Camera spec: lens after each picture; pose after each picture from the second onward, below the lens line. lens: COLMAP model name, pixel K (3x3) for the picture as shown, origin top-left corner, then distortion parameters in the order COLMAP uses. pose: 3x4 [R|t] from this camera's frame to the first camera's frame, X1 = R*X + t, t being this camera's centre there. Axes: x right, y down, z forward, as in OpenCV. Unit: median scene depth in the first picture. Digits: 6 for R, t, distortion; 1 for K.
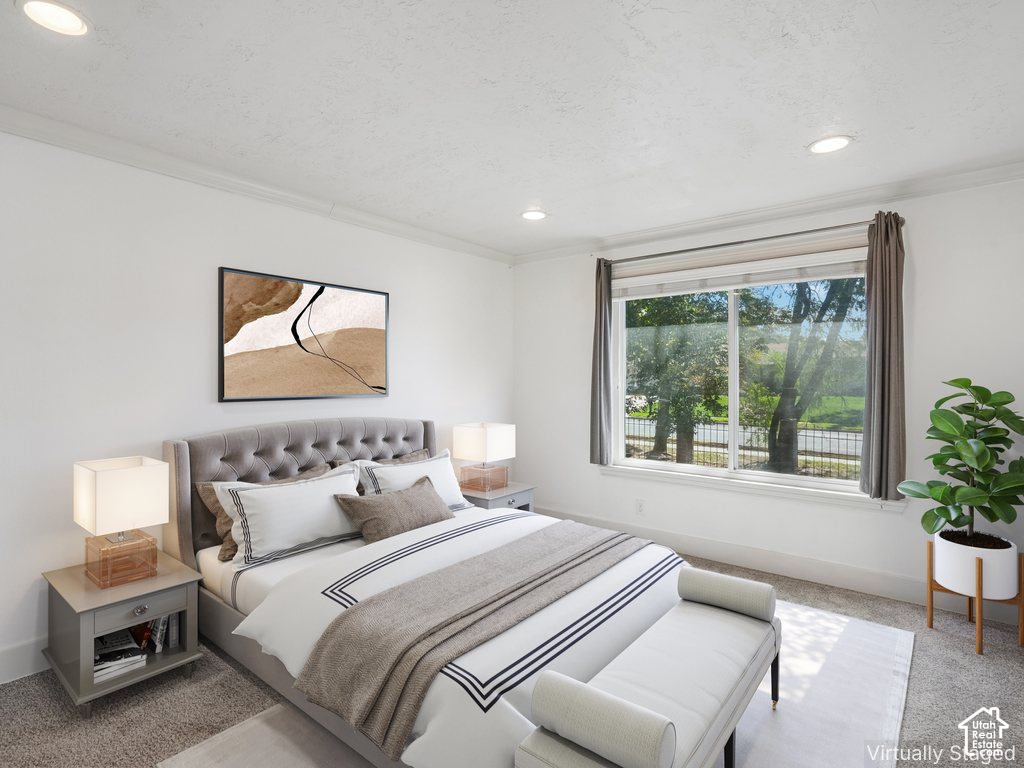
lens RADIAL K [[524.6, 0, 511.3], [0, 524.6, 384.7], [0, 0, 1]] dist [0.000609, 0.000215]
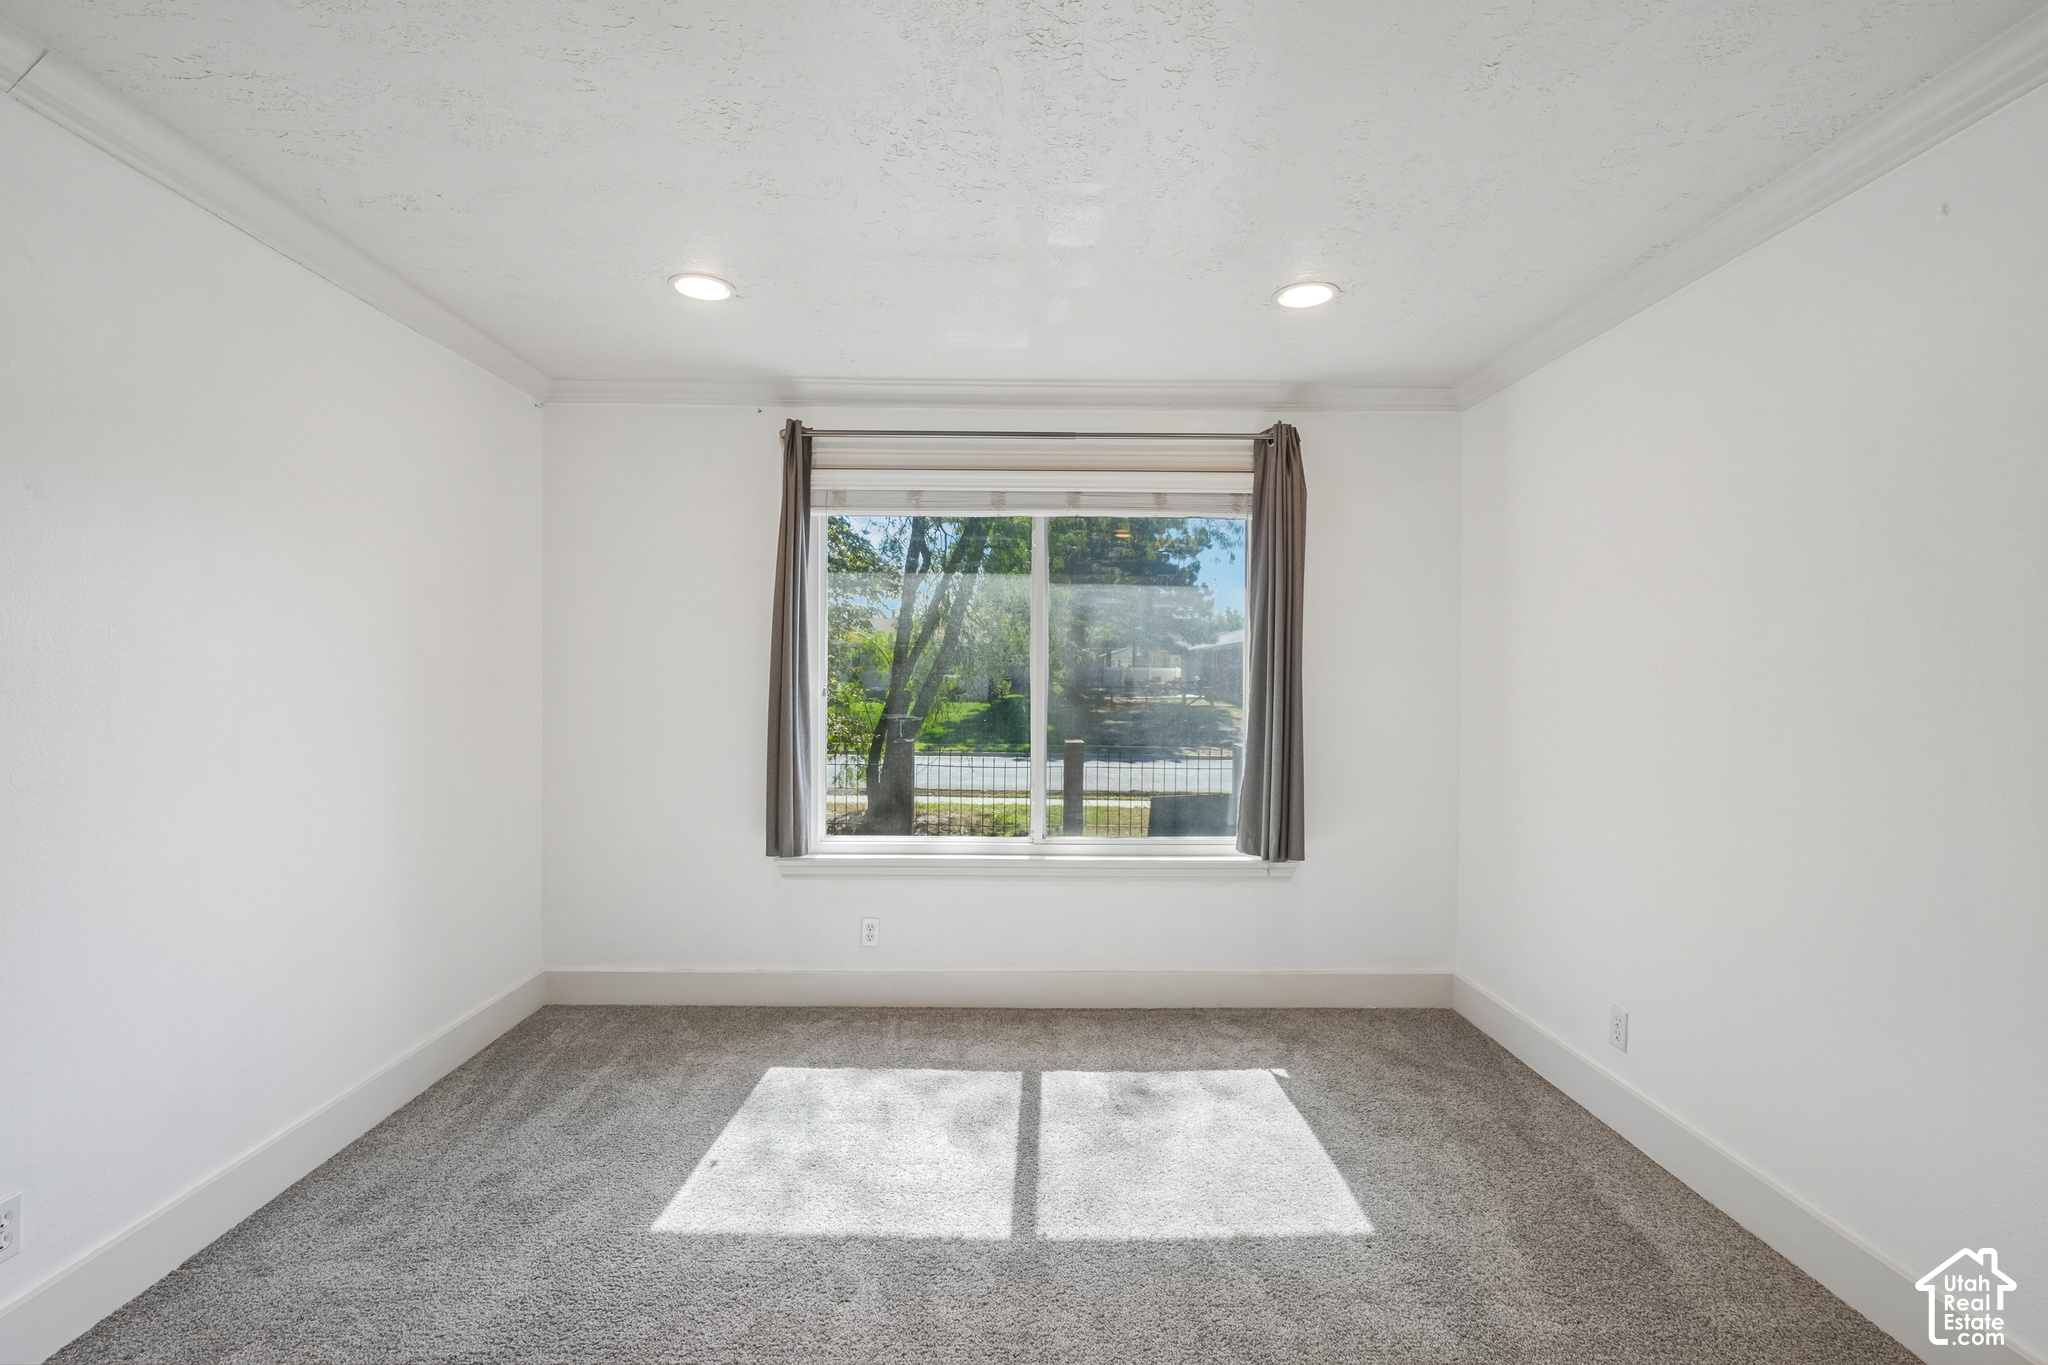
lens RADIAL K [[935.1, 0, 1017.9], [0, 935.1, 682.5], [0, 0, 1]] dist [-0.001312, 0.000229]
pose [[0.773862, -0.001853, 0.633351, -0.205934], [0.002241, 0.999997, 0.000186, -0.004062], [-0.633350, 0.001275, 0.773865, 0.216972]]
